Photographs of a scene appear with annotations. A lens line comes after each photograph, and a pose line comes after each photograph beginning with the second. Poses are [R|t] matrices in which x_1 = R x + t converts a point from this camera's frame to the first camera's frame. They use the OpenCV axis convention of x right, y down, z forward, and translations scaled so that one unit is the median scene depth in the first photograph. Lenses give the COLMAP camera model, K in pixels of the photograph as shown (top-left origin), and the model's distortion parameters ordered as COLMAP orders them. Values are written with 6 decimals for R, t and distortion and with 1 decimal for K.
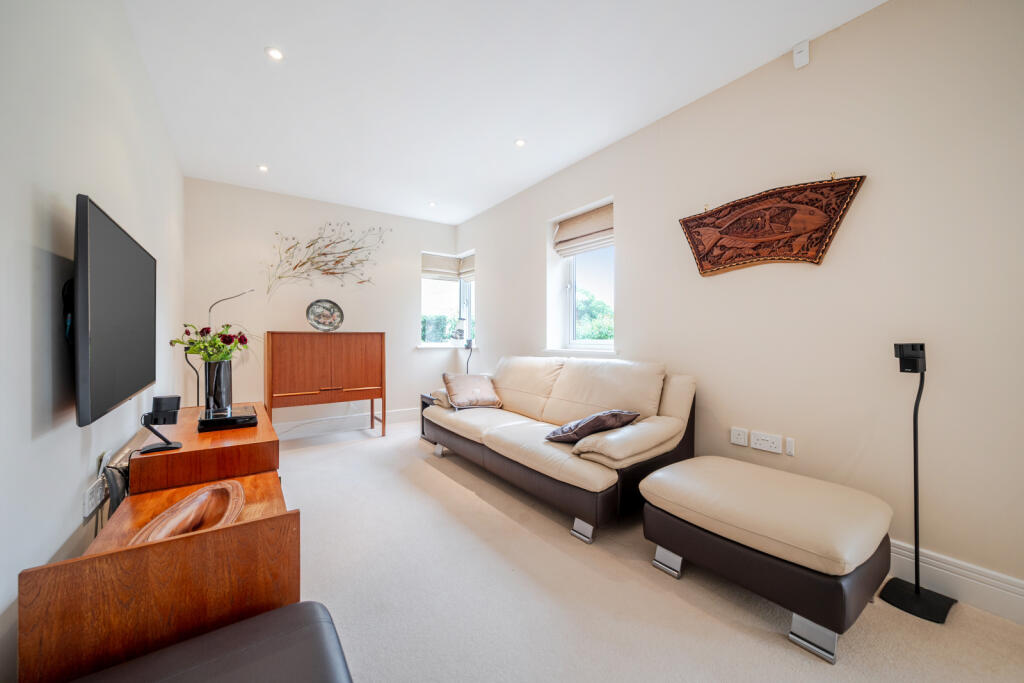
lens RADIAL K [[379.9, 0, 513.7], [0, 379.9, 342.3], [0, 0, 1]] dist [-0.001278, -0.000324]
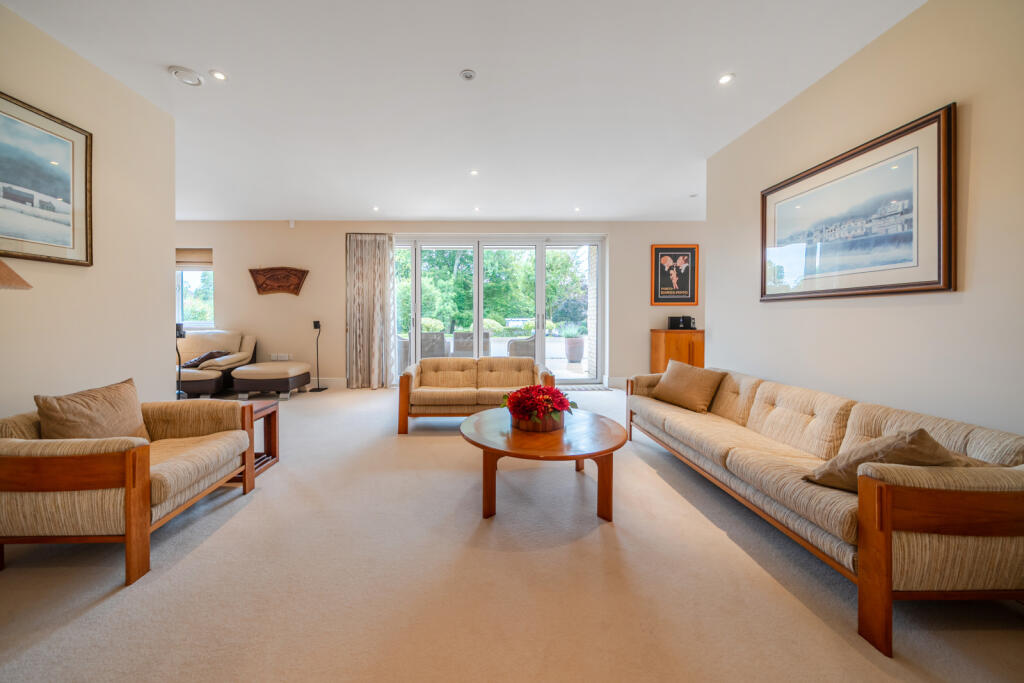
lens RADIAL K [[356.3, 0, 493.6], [0, 356.3, 322.3], [0, 0, 1]] dist [-0.013202, -0.000092]
pose [[0.568077, -0.016248, 0.822815, -0.585649], [0.013287, 0.999856, 0.010570, 0.003210], [-0.822868, 0.004928, 0.568211, -1.712265]]
